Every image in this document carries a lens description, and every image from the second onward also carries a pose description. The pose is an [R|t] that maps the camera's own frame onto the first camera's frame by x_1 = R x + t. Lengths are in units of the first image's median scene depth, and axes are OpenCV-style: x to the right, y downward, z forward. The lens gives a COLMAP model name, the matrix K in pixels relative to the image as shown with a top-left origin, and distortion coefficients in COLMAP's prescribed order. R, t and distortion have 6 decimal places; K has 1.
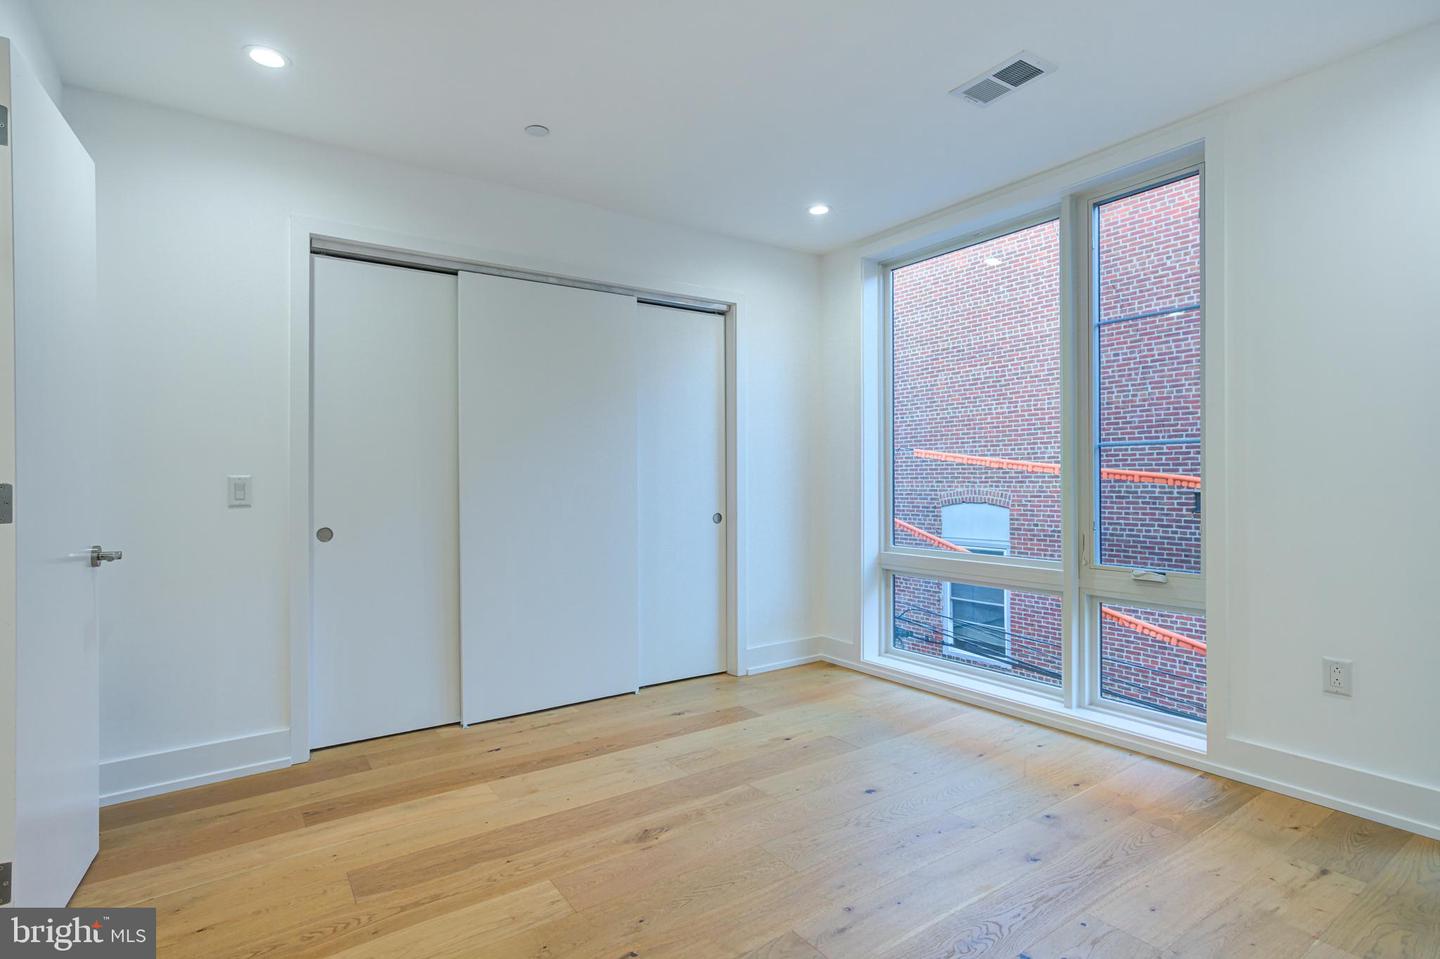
lens RADIAL K [[711.9, 0, 720.9], [0, 711.9, 478.5], [0, 0, 1]] dist [-0.003202, 0.001433]
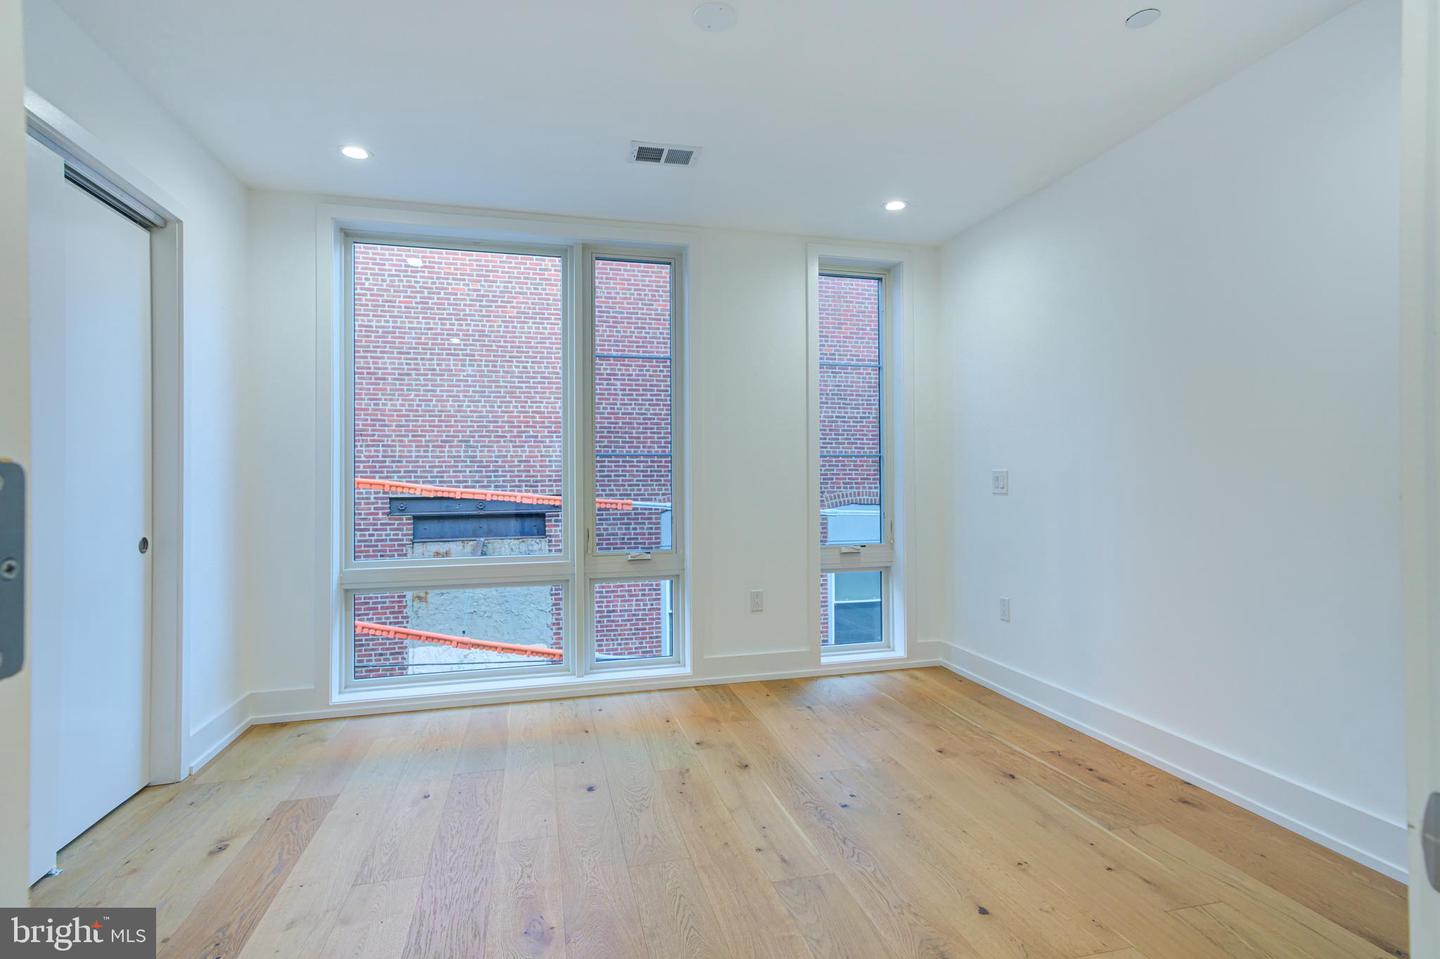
lens RADIAL K [[711.9, 0, 720.6], [0, 711.9, 475.1], [0, 0, 1]] dist [-0.003202, 0.001433]
pose [[0.348658, 0.009906, 0.937198, -0.417388], [0.005773, 0.999902, -0.012716, 0.003873], [-0.937232, 0.009844, 0.348567, 0.288434]]
